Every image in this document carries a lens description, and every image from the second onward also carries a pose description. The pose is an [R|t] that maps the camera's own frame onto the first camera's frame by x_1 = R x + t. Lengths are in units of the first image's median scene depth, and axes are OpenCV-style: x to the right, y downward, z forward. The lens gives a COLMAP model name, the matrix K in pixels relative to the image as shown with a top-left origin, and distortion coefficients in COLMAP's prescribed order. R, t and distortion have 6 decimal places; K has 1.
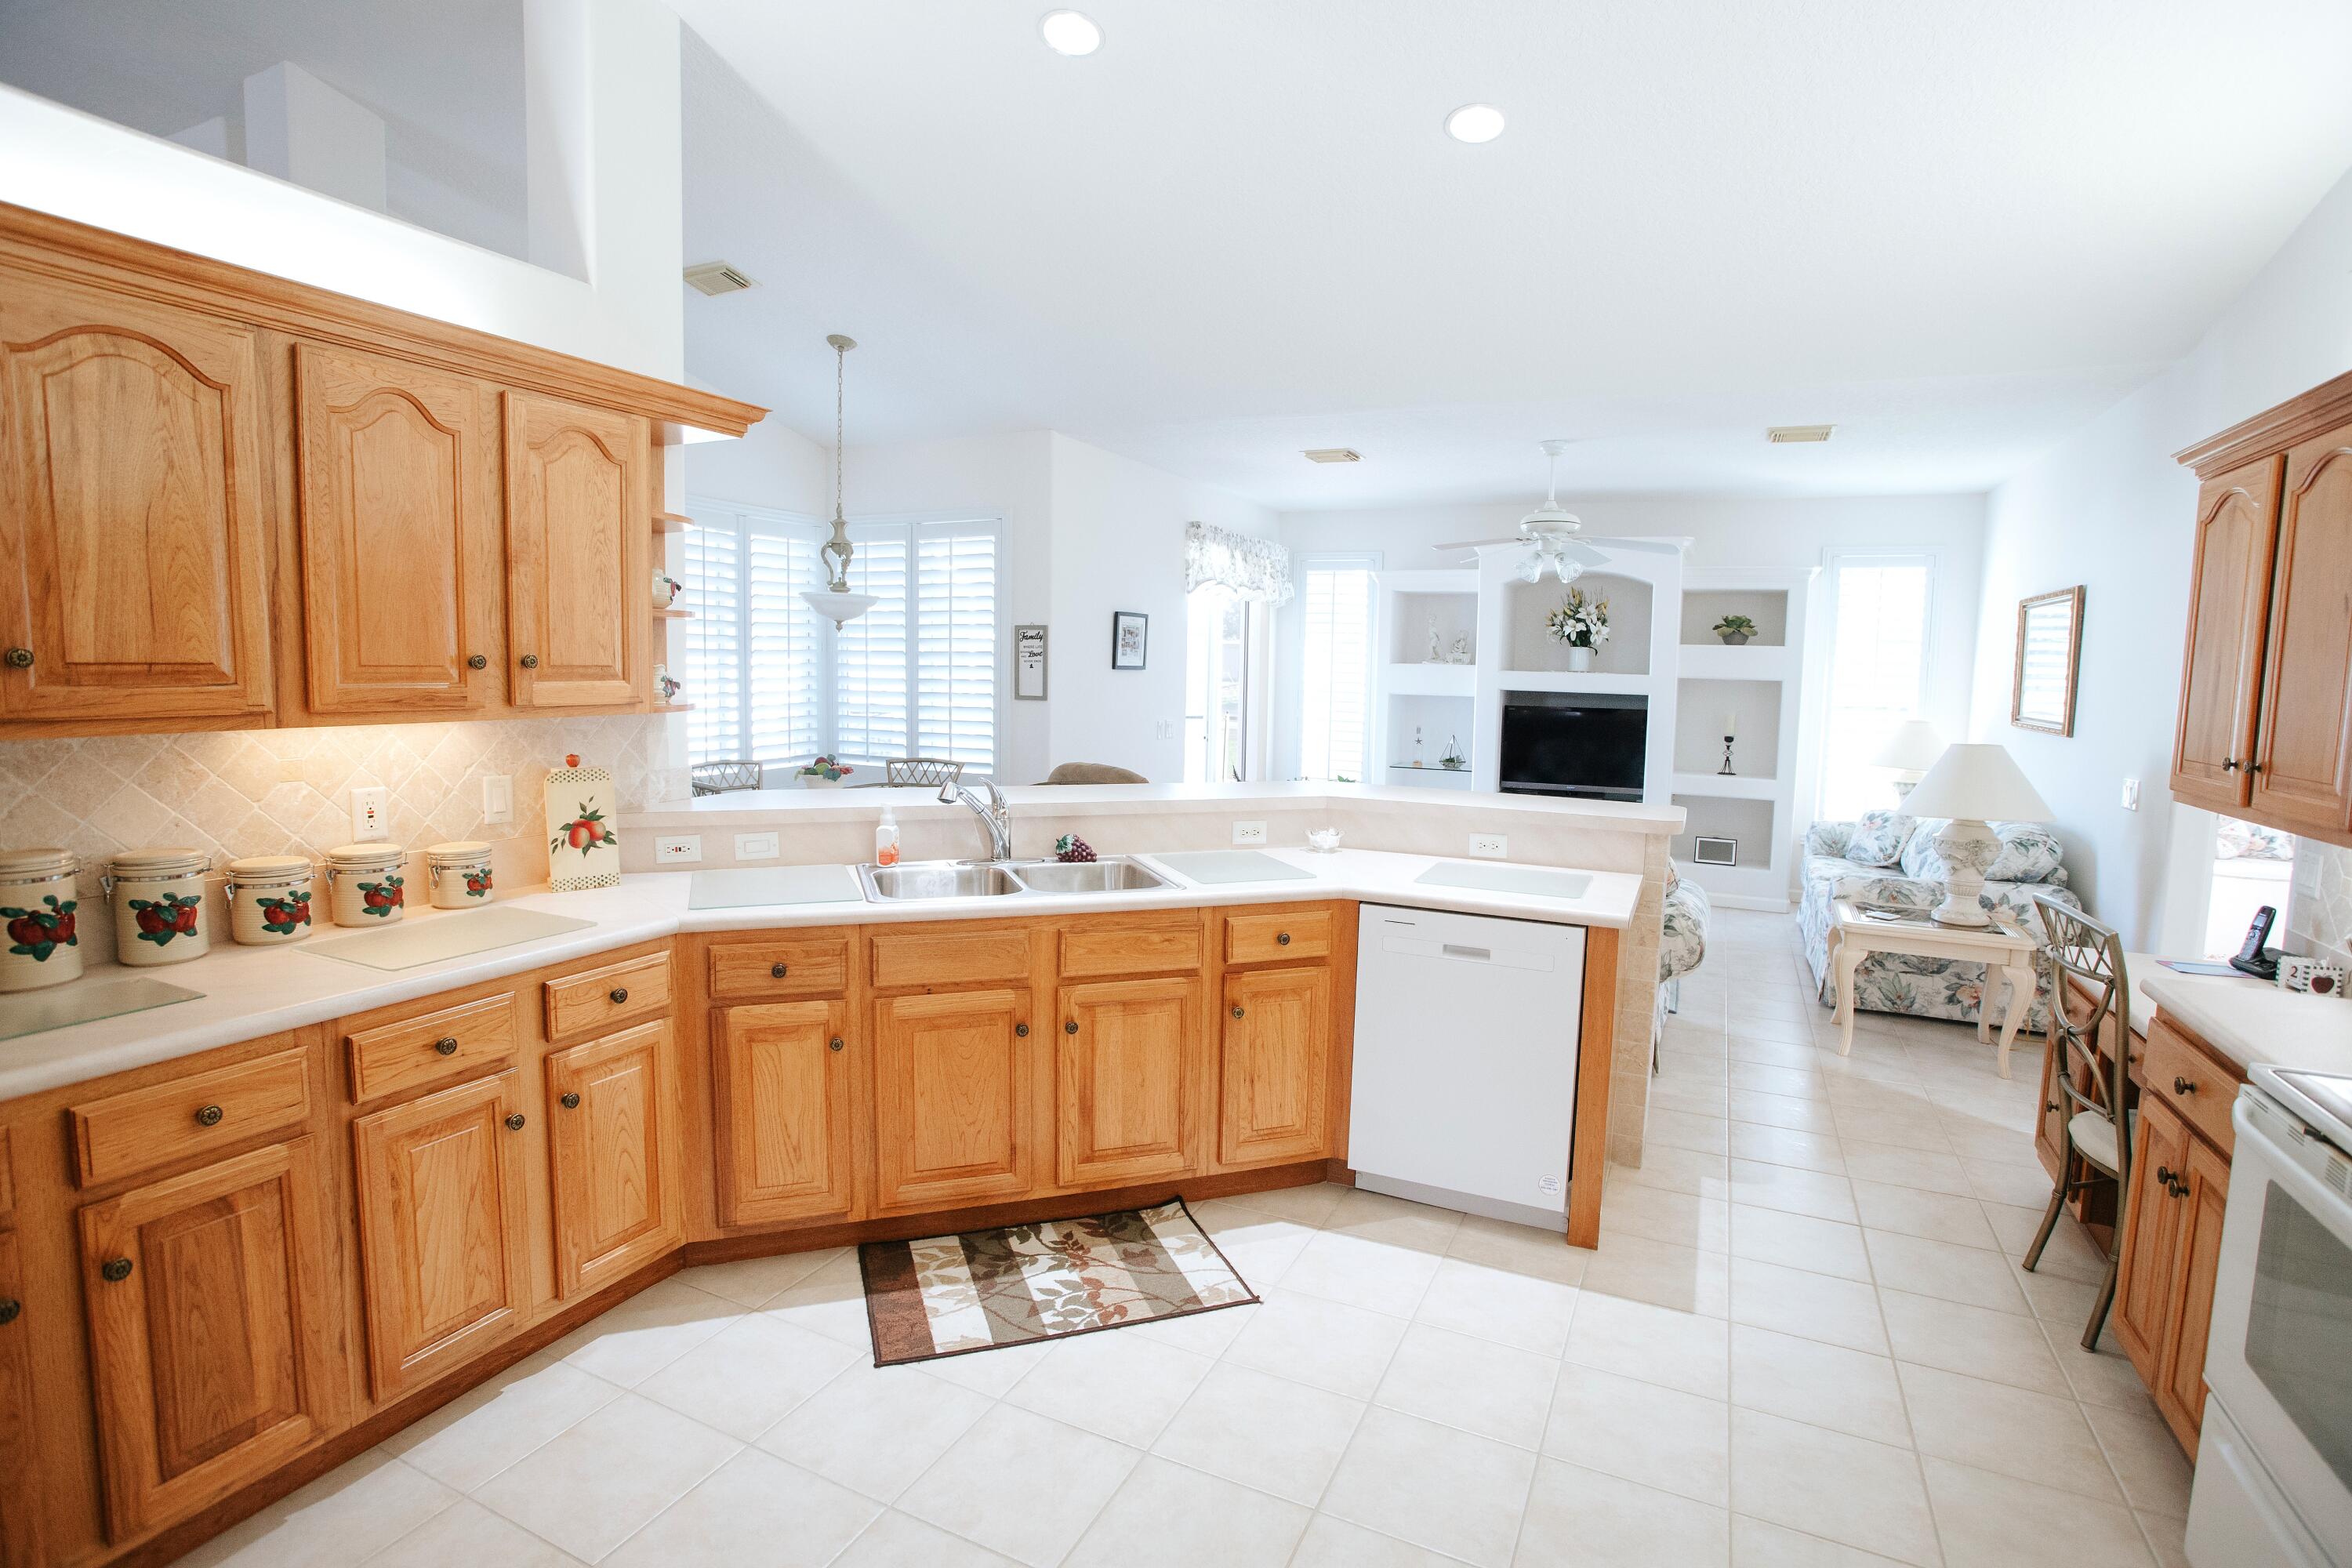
lens RADIAL K [[1125.0, 0, 1181.8], [0, 1125.0, 771.5], [0, 0, 1]] dist [-0.040293, 0.000520]
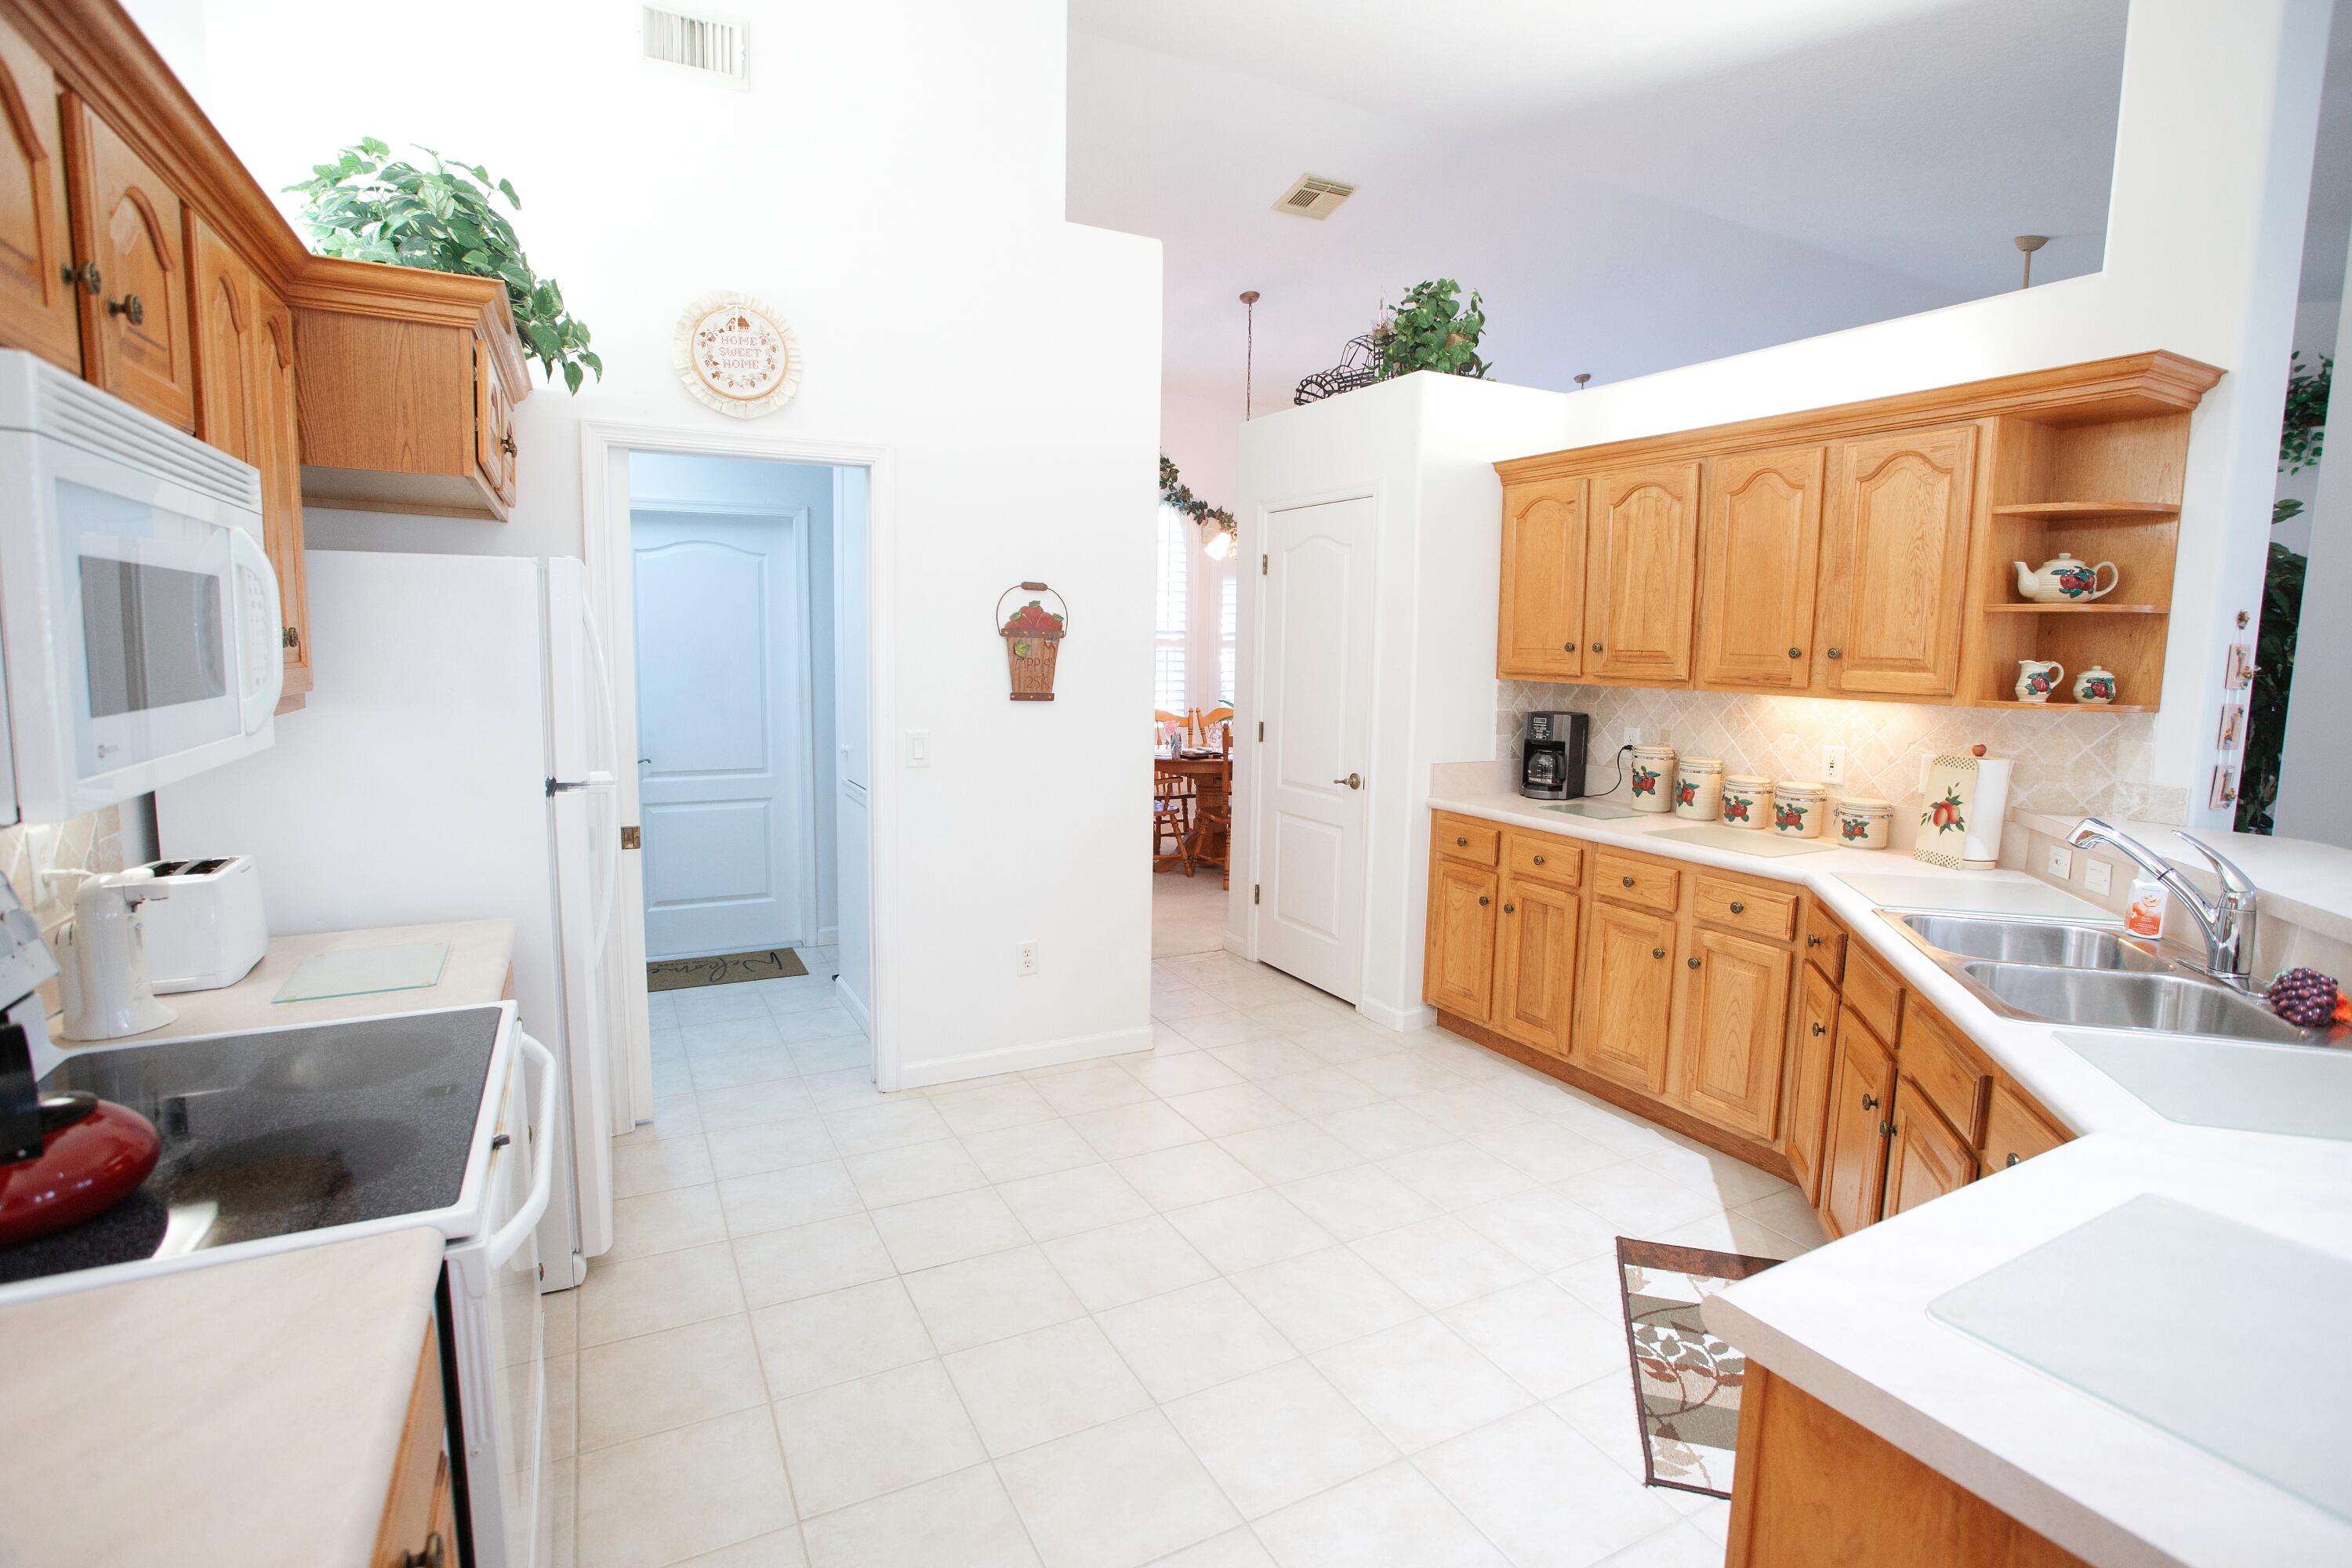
lens RADIAL K [[1125.0, 0, 1181.8], [0, 1125.0, 771.5], [0, 0, 1]] dist [-0.040293, 0.000520]
pose [[-0.600527, 0.064543, -0.796995, 0.856042], [-0.103679, 0.982037, 0.157649, -0.087232], [0.792854, 0.177305, -0.583049, 1.142795]]
